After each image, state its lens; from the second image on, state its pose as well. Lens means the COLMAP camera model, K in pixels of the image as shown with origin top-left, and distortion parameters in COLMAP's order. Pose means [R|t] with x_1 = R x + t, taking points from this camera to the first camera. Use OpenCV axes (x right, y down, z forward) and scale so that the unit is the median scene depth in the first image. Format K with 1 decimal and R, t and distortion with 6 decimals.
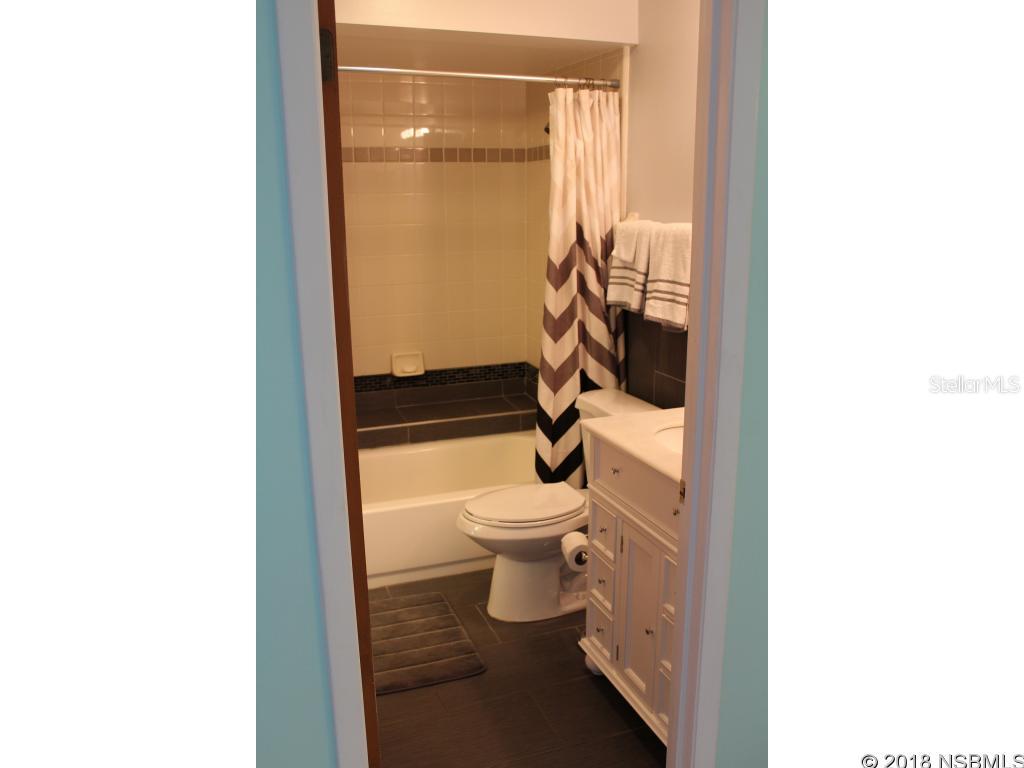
lens RADIAL K [[801.6, 0, 512.0], [0, 801.6, 384.0], [0, 0, 1]] dist [-0.074321, 0.000272]
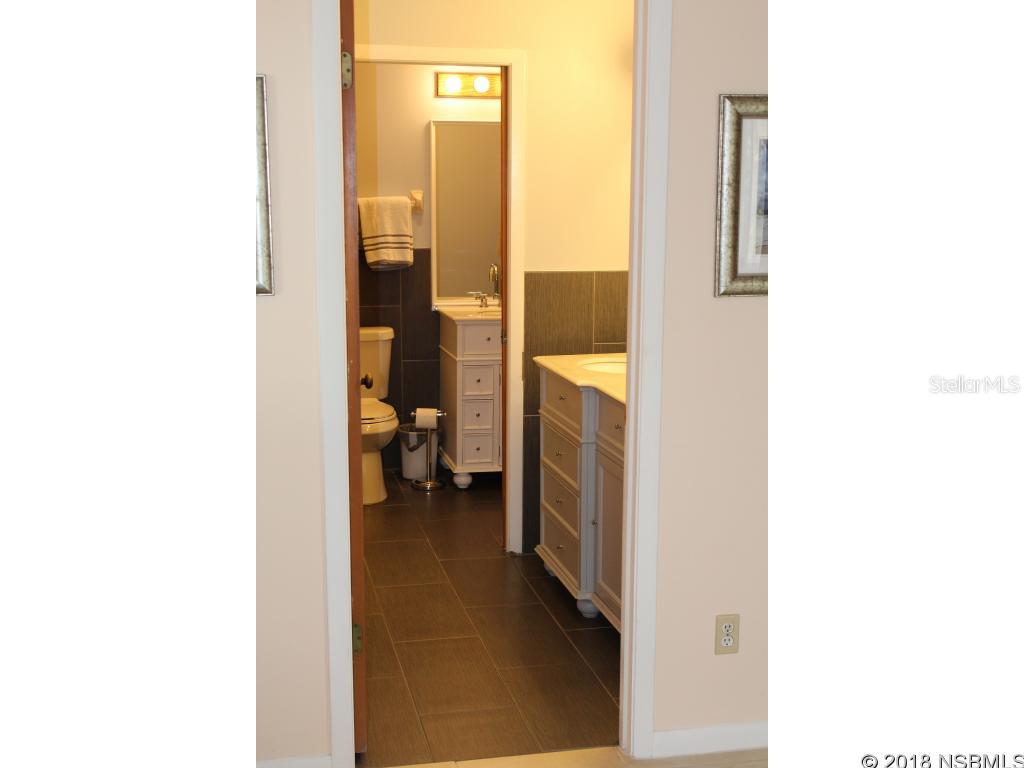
lens RADIAL K [[1194.1, 0, 512.0], [0, 1194.1, 384.0], [0, 0, 1]] dist [0.007411, 0.000619]
pose [[0.136206, -0.152303, 0.978903, -1.746723], [0.224366, 0.967180, 0.119261, -0.066223], [-0.964939, 0.203389, 0.165908, 0.409321]]
